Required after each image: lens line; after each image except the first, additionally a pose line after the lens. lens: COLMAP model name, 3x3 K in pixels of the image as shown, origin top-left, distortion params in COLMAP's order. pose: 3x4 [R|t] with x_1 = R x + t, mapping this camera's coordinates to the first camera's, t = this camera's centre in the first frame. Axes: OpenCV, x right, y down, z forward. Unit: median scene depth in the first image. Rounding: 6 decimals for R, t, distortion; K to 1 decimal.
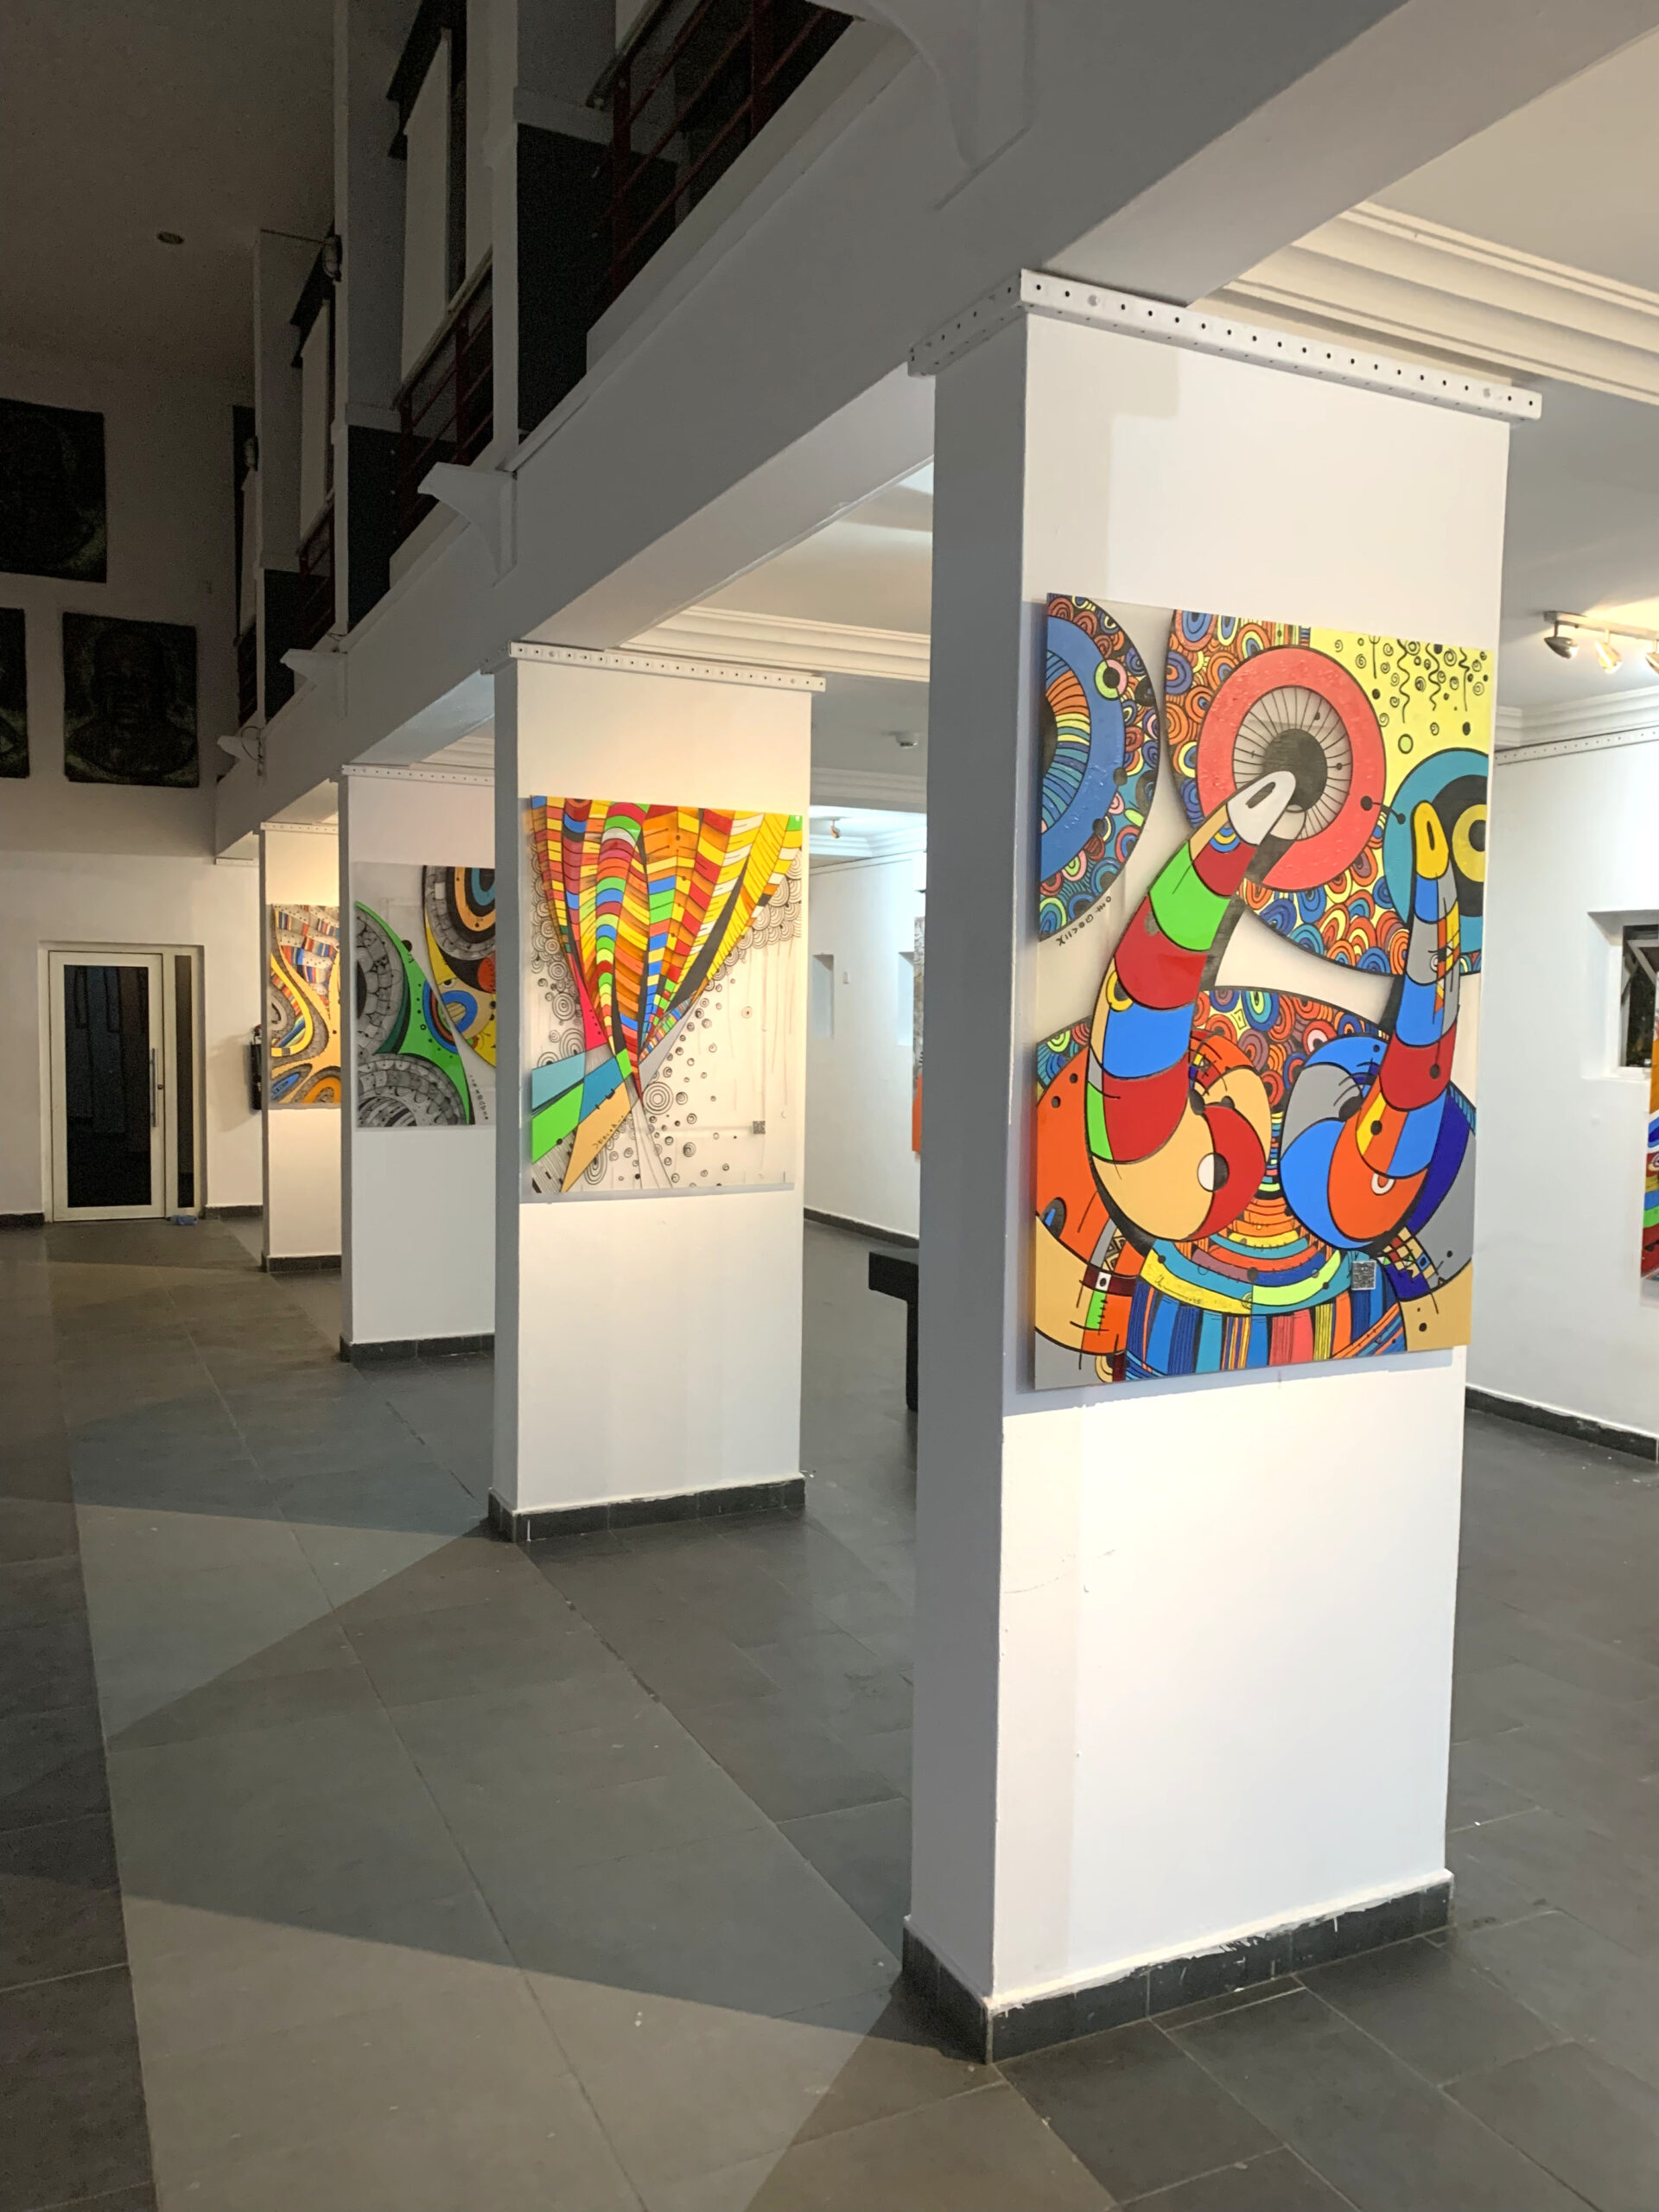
lens RADIAL K [[1676.8, 0, 829.5], [0, 1676.8, 1106.0], [0, 0, 1]] dist [0.201313, -0.598440]
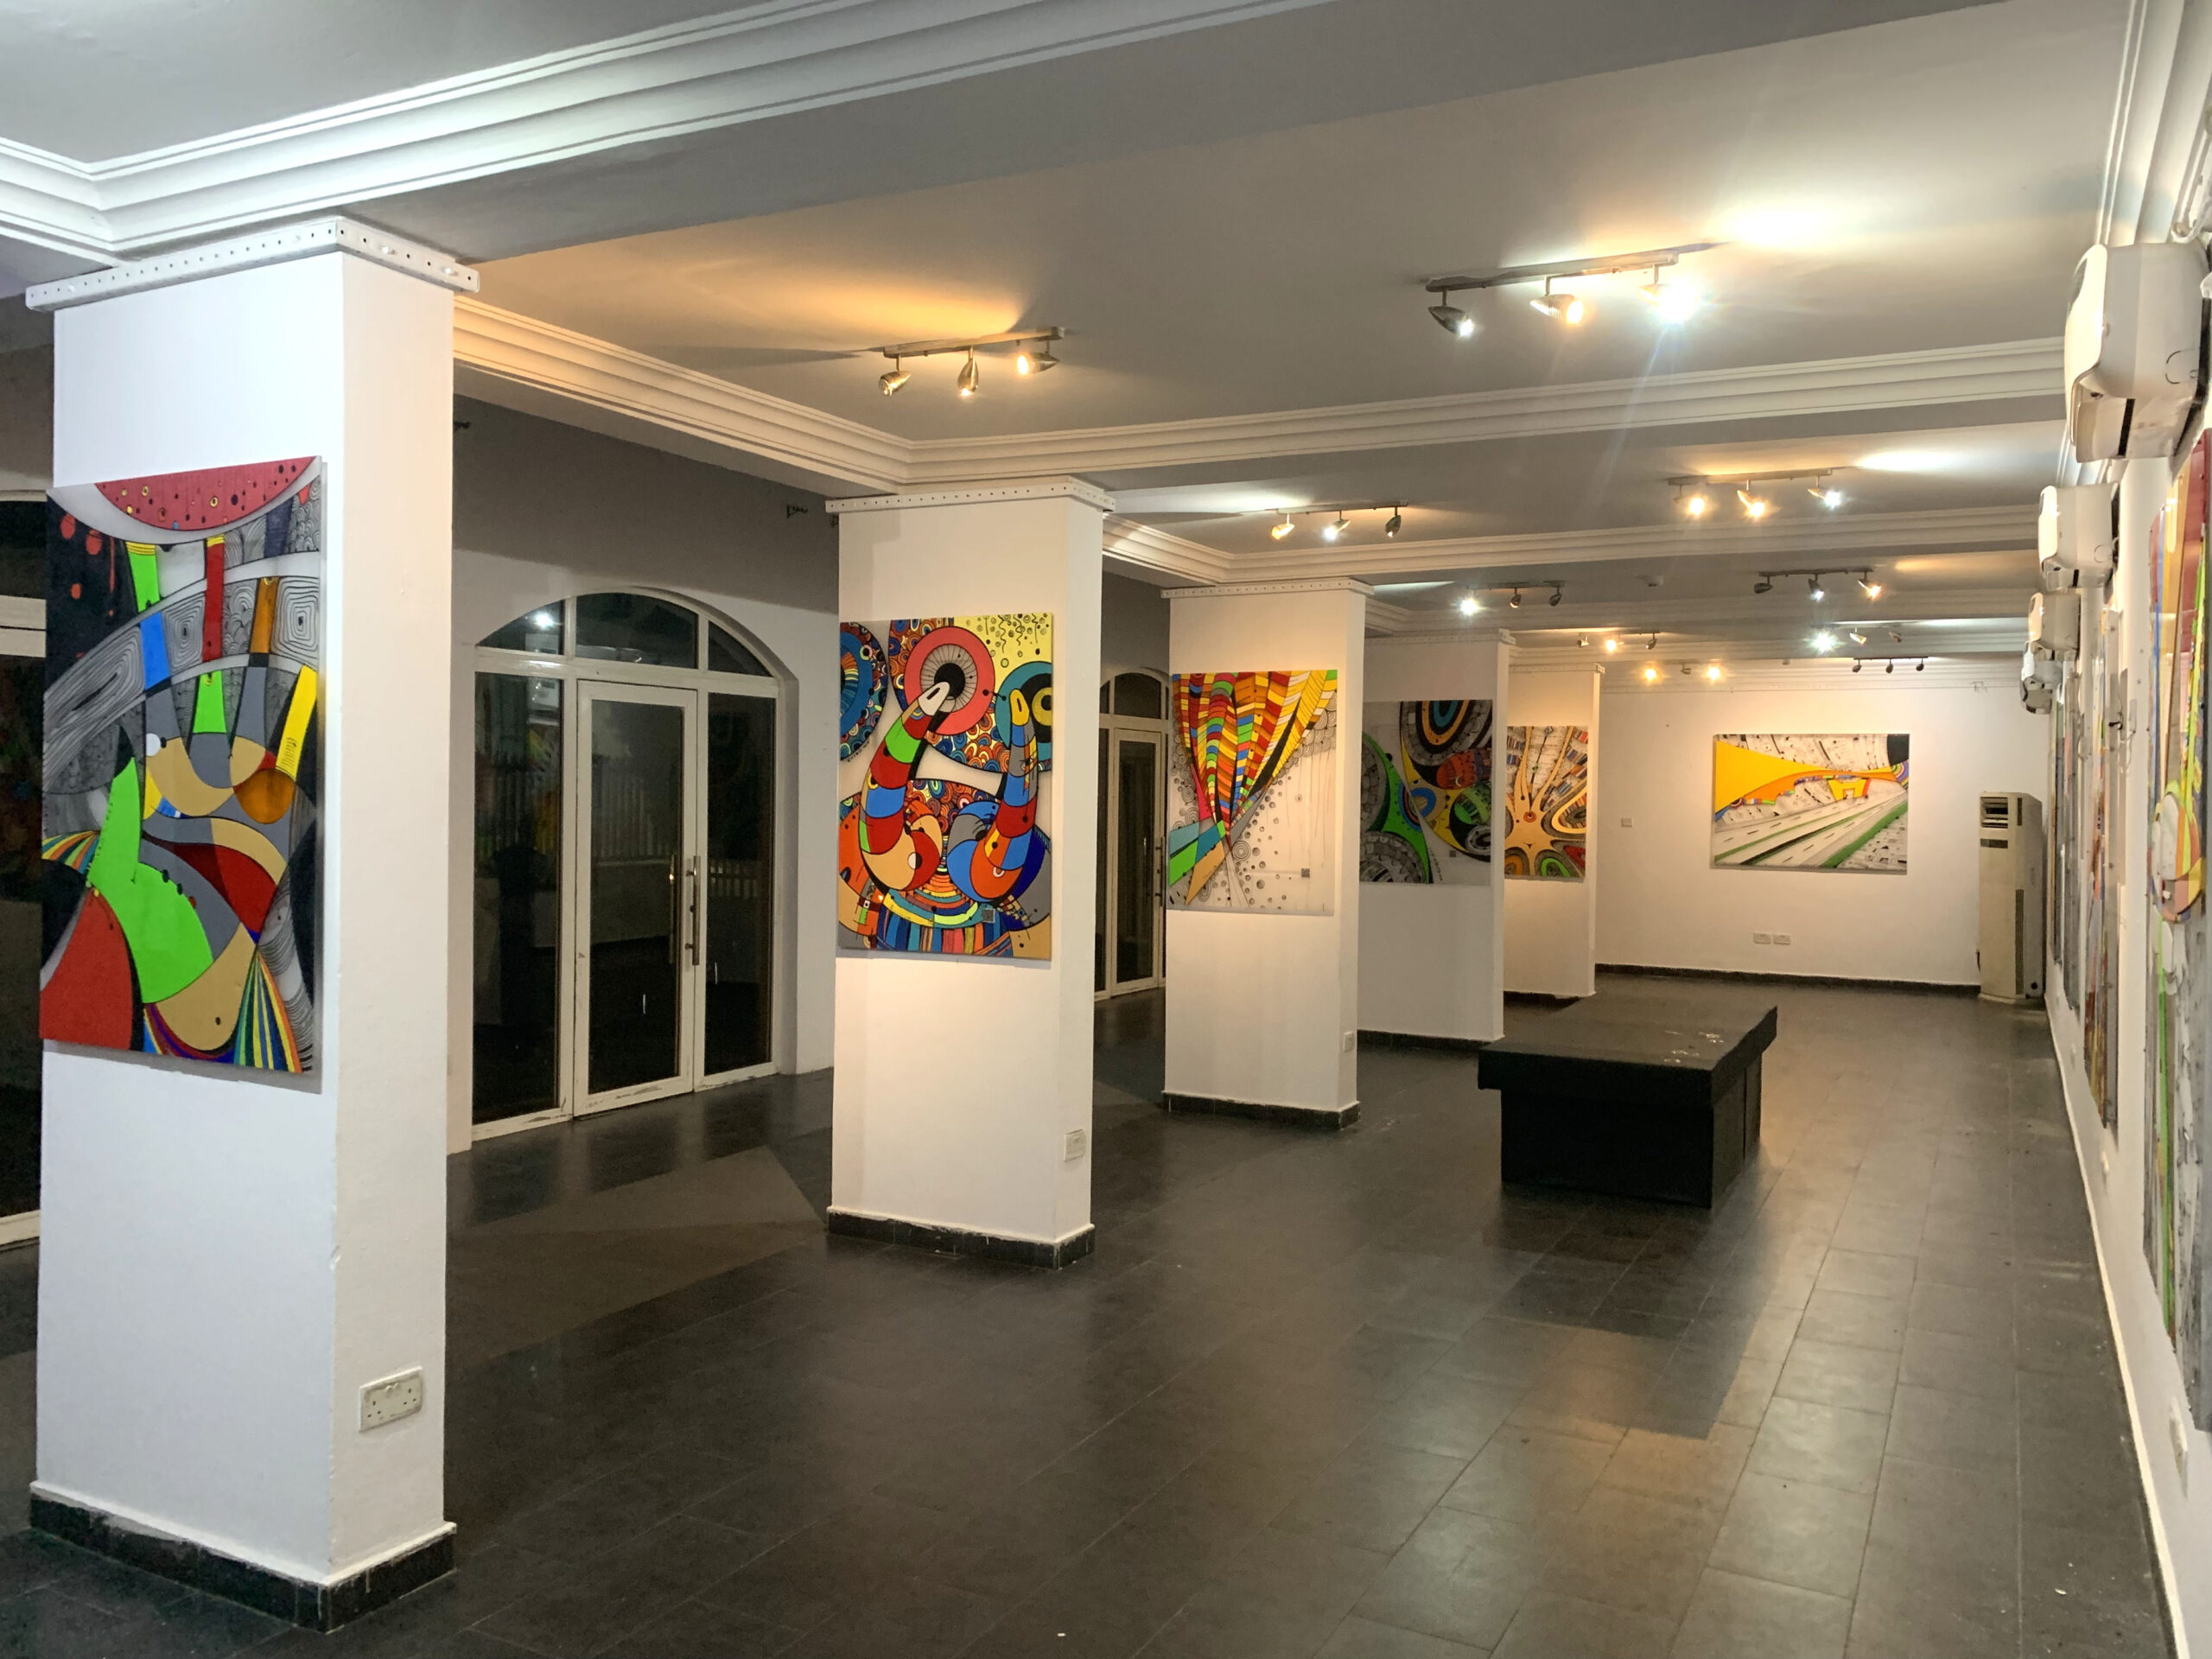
lens RADIAL K [[1687.5, 0, 1112.7], [0, 1687.5, 792.7], [0, 0, 1]] dist [0.025467, 0.000394]
pose [[0.589787, -0.005217, -0.807542, 2.100679], [-0.052137, 0.997647, -0.044523, 0.033377], [0.805874, 0.068362, 0.588128, -0.108039]]
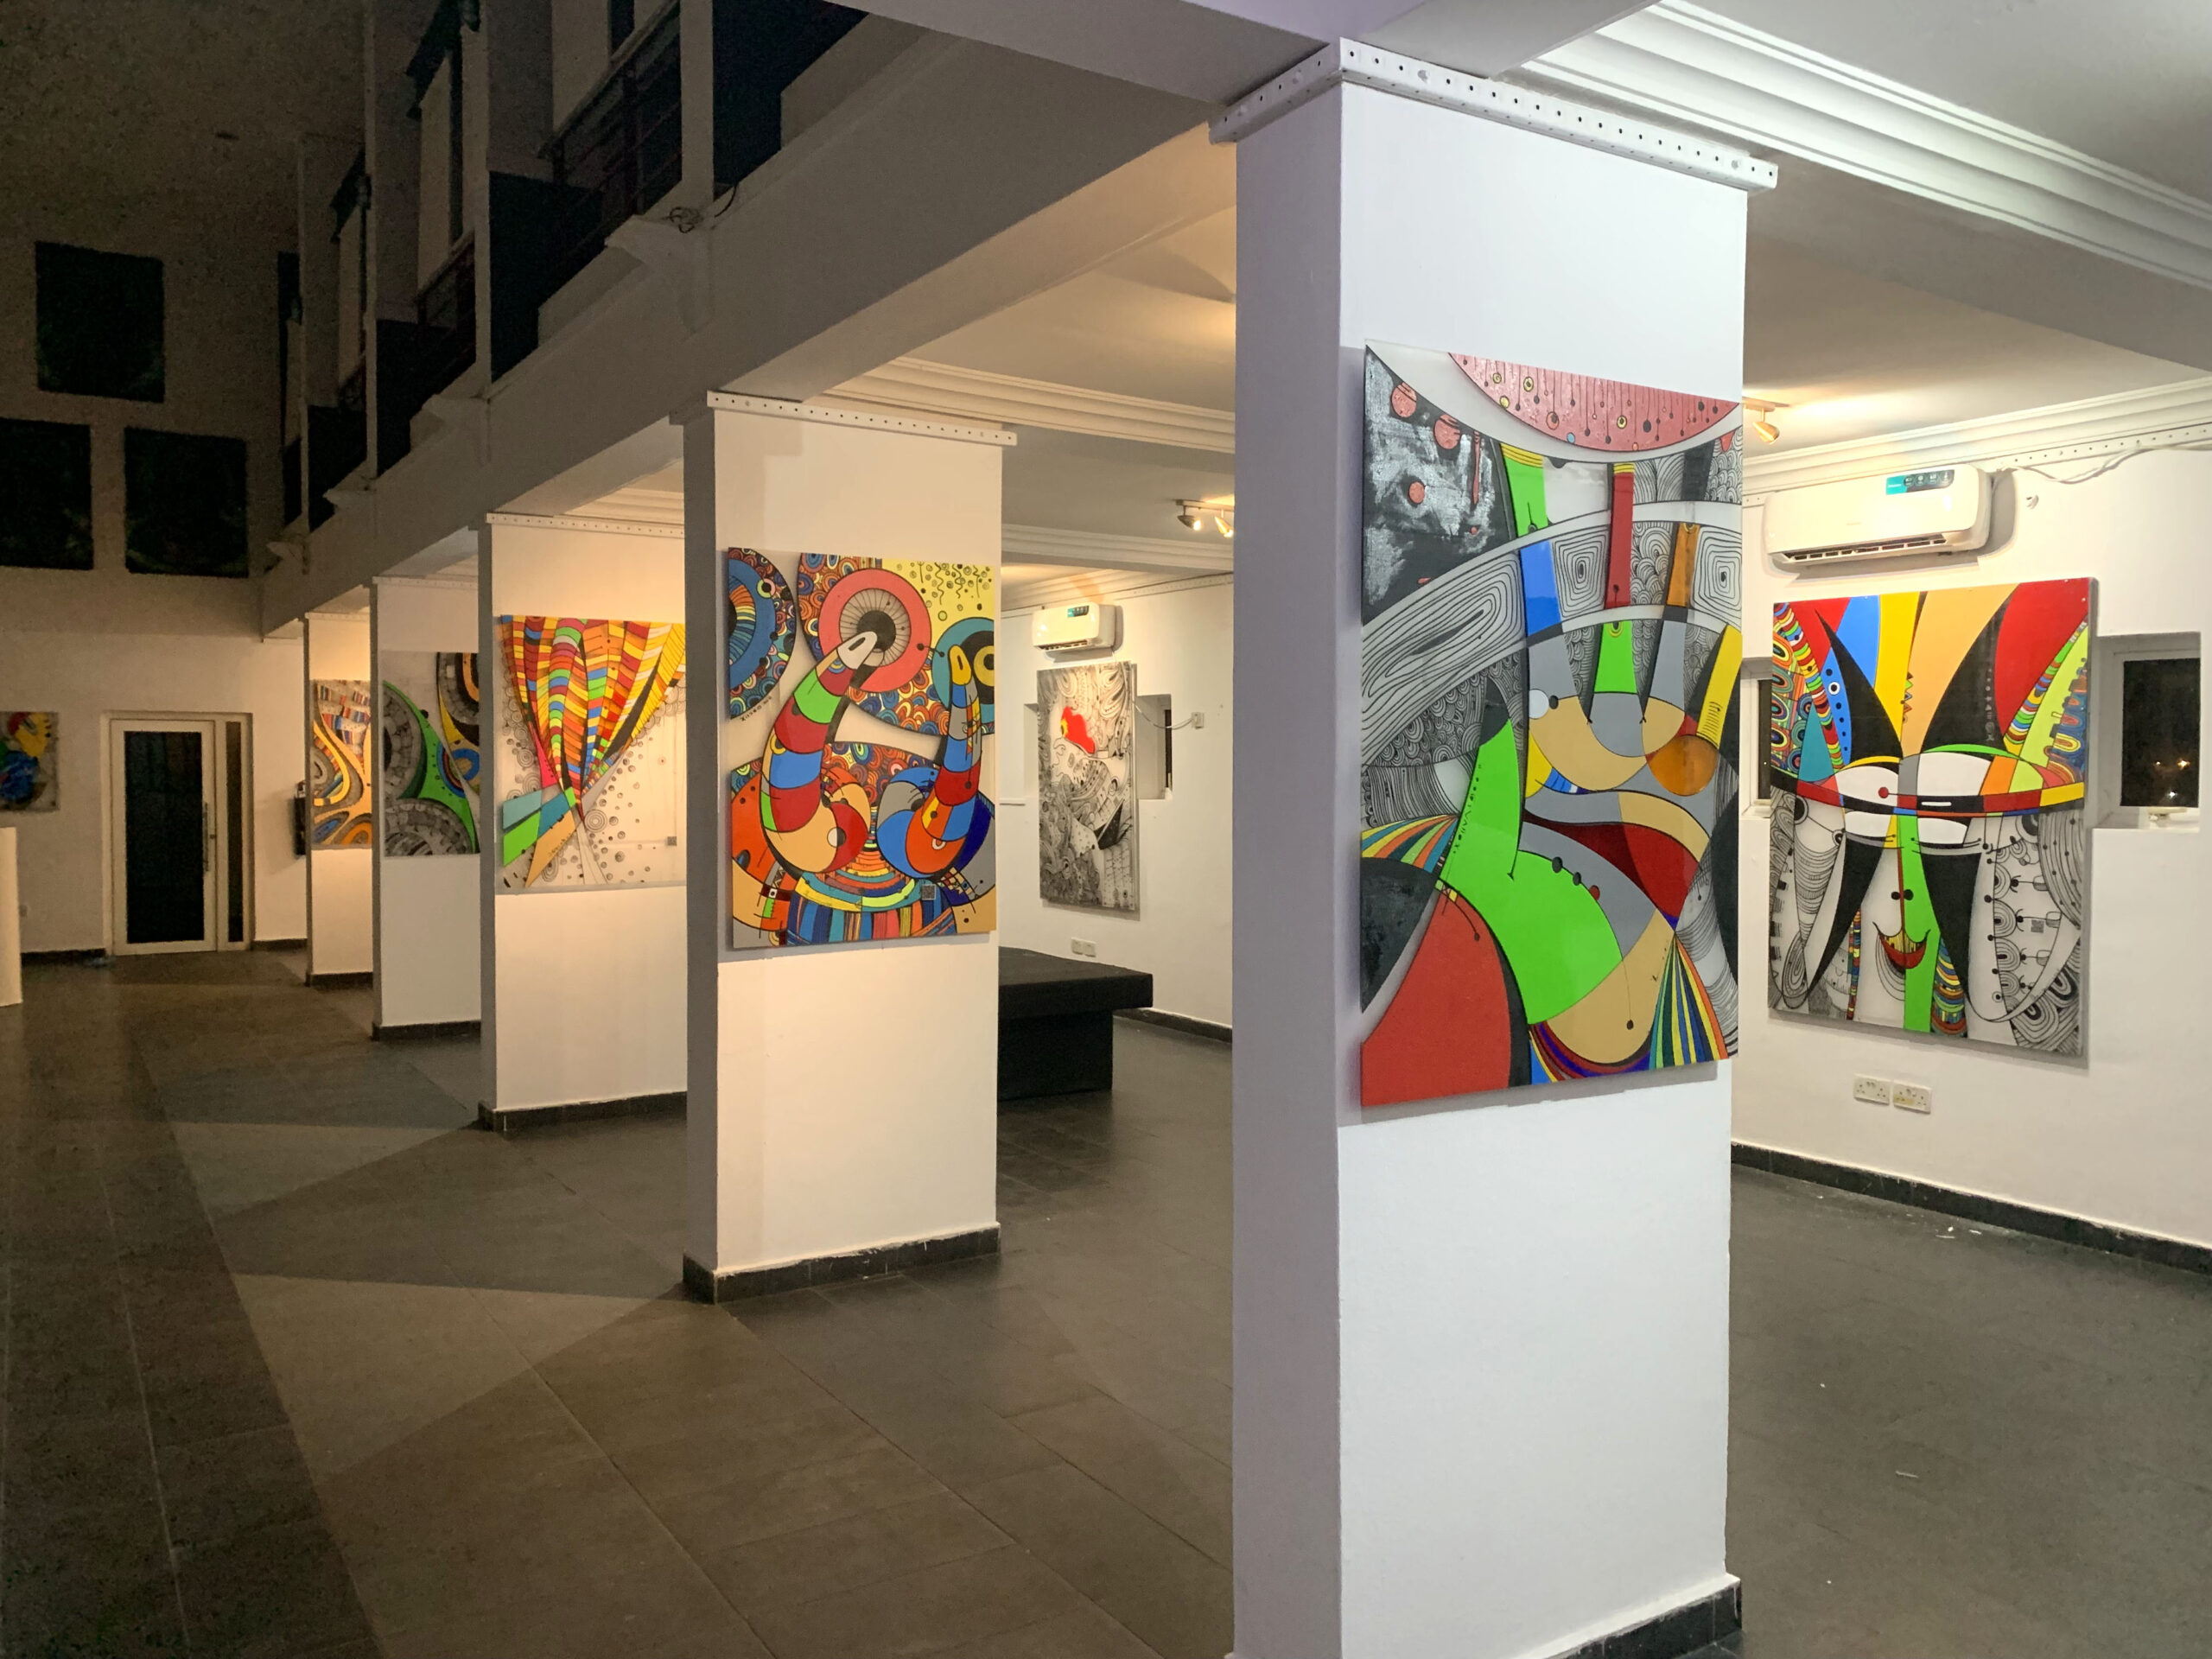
lens RADIAL K [[1678.2, 0, 1111.1], [0, 1678.2, 811.6], [0, 0, 1]] dist [0.093481, -0.248108]
pose [[0.992007, -0.013853, 0.125417, 0.285183], [0.017551, 0.999442, -0.028423, 0.066900], [-0.124953, 0.030397, 0.991697, -0.907345]]
